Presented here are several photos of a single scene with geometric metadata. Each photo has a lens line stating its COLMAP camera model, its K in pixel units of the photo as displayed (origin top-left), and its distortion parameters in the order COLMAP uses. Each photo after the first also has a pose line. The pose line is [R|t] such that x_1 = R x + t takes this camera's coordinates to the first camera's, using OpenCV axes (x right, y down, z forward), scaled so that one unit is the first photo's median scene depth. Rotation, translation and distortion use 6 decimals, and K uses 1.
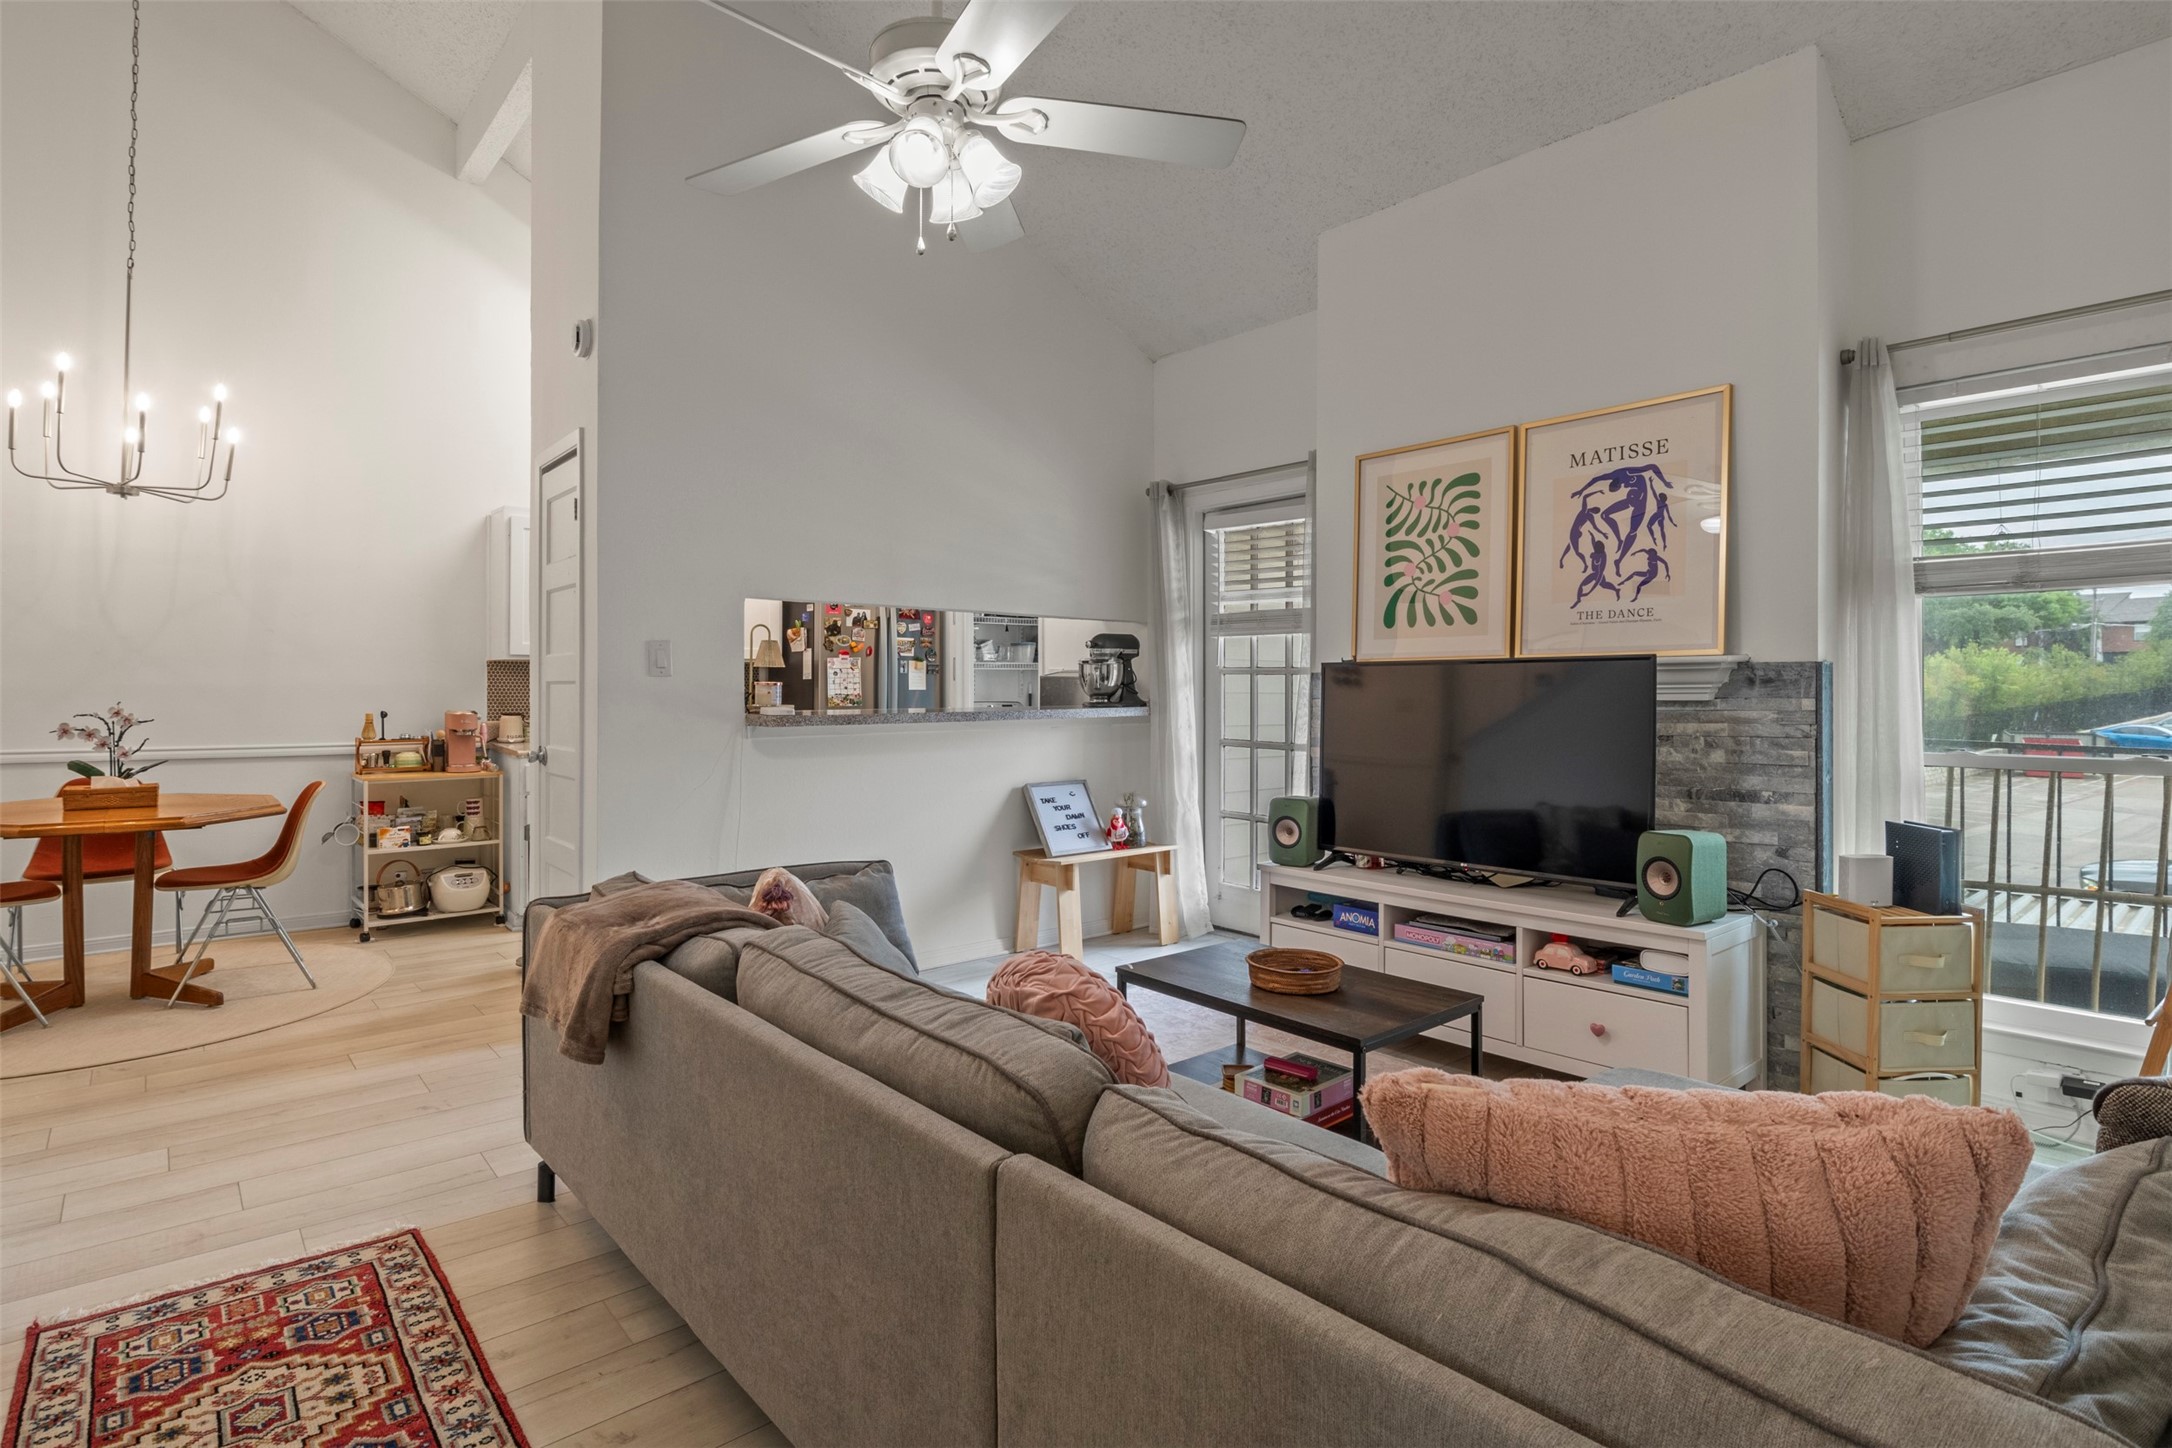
lens RADIAL K [[1109.4, 0, 1087.3], [0, 1109.4, 686.2], [0, 0, 1]] dist [-0.005418, 0.000979]
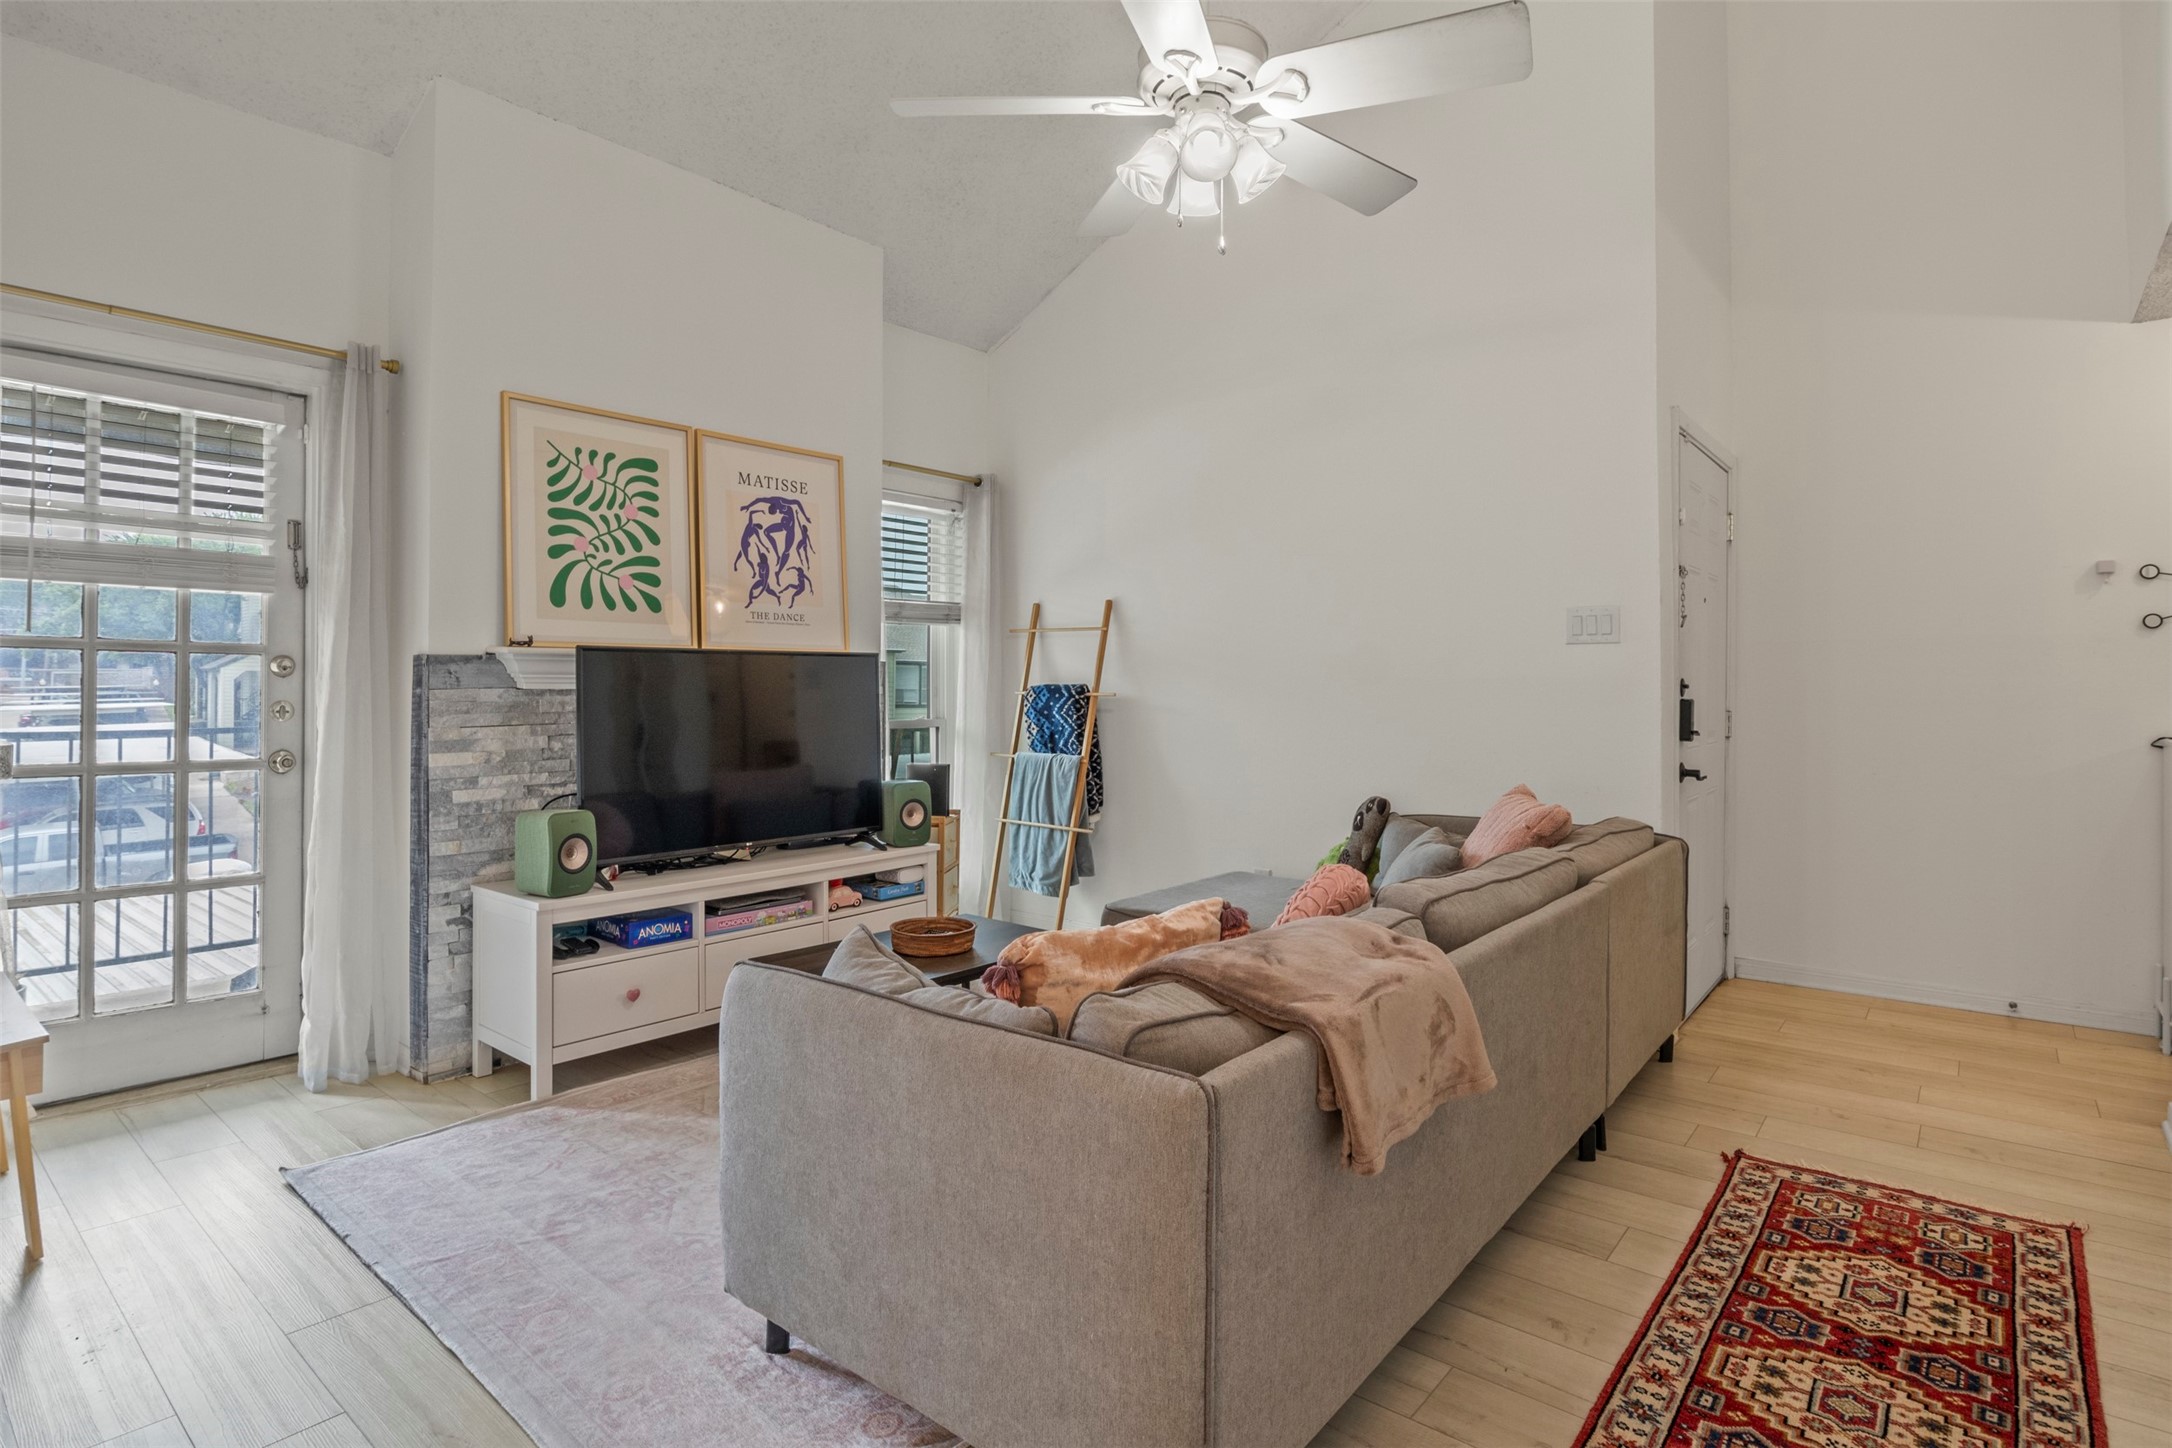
lens RADIAL K [[1088.6, 0, 1084.8], [0, 1088.6, 678.2], [0, 0, 1]] dist [-0.007735, 0.000083]
pose [[-0.167159, 0.003016, 0.985925, -0.696964], [-0.007781, 0.999960, -0.004378, 0.004136], [-0.985899, -0.008404, -0.167129, 0.808067]]
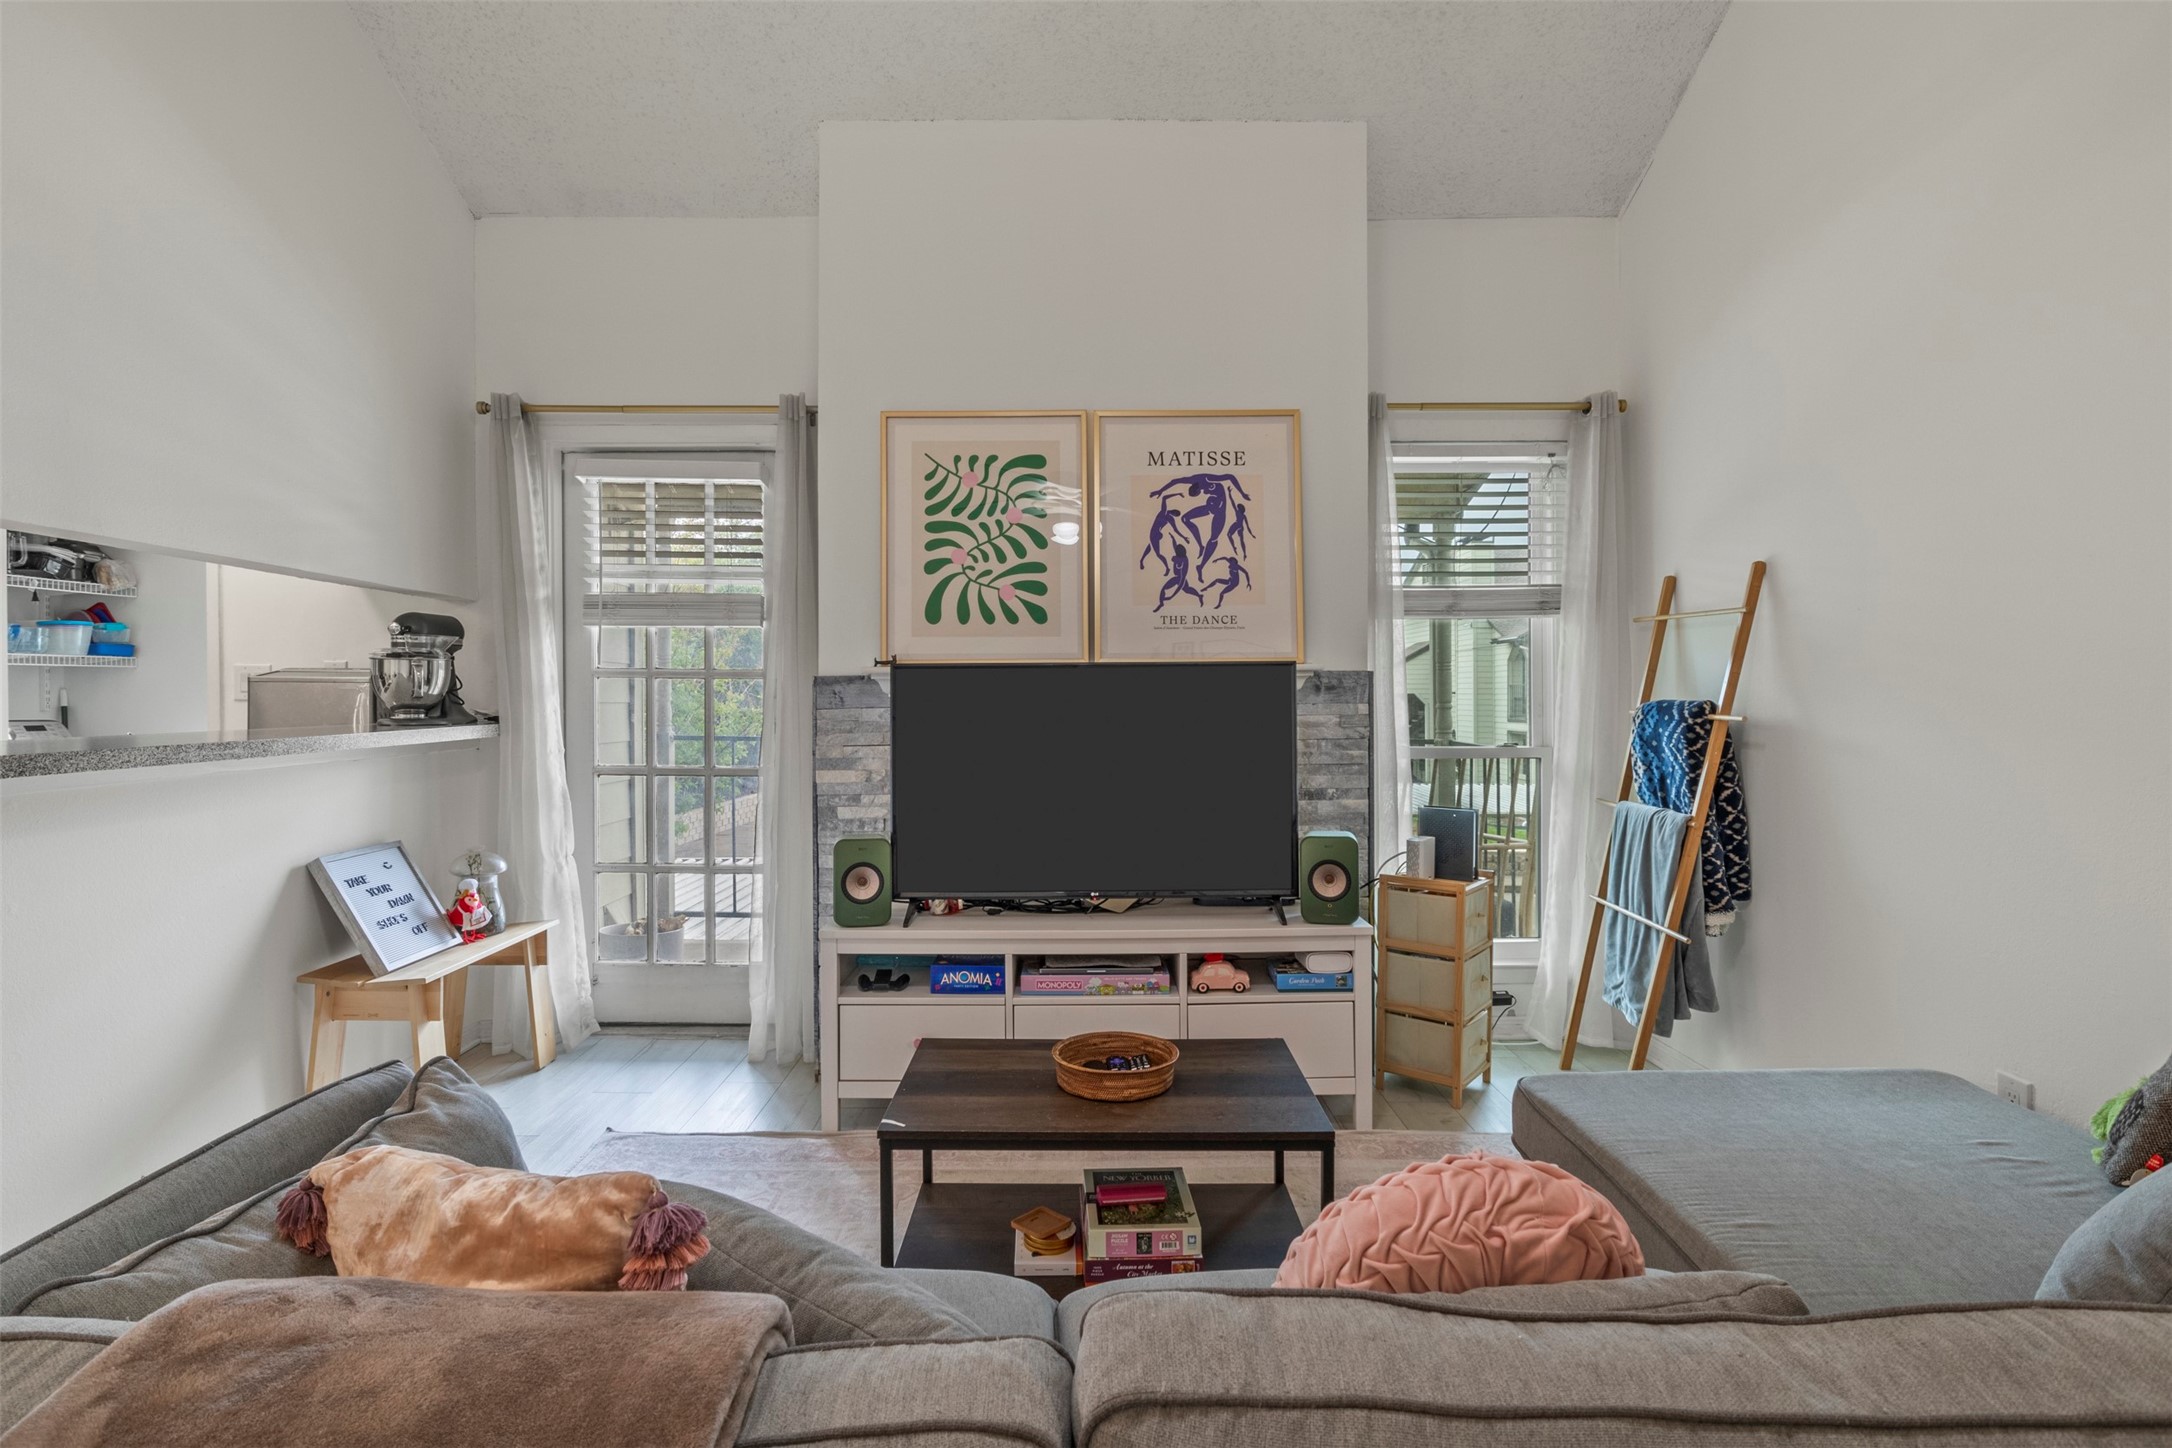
lens RADIAL K [[1085.8, 0, 1094.8], [0, 1085.8, 704.3], [0, 0, 1]] dist [-0.012532, 0.000157]
pose [[0.642974, -0.010074, 0.765822, -0.306061], [0.001397, 0.999927, 0.011980, -0.001430], [-0.765887, -0.006633, 0.642941, 0.415443]]
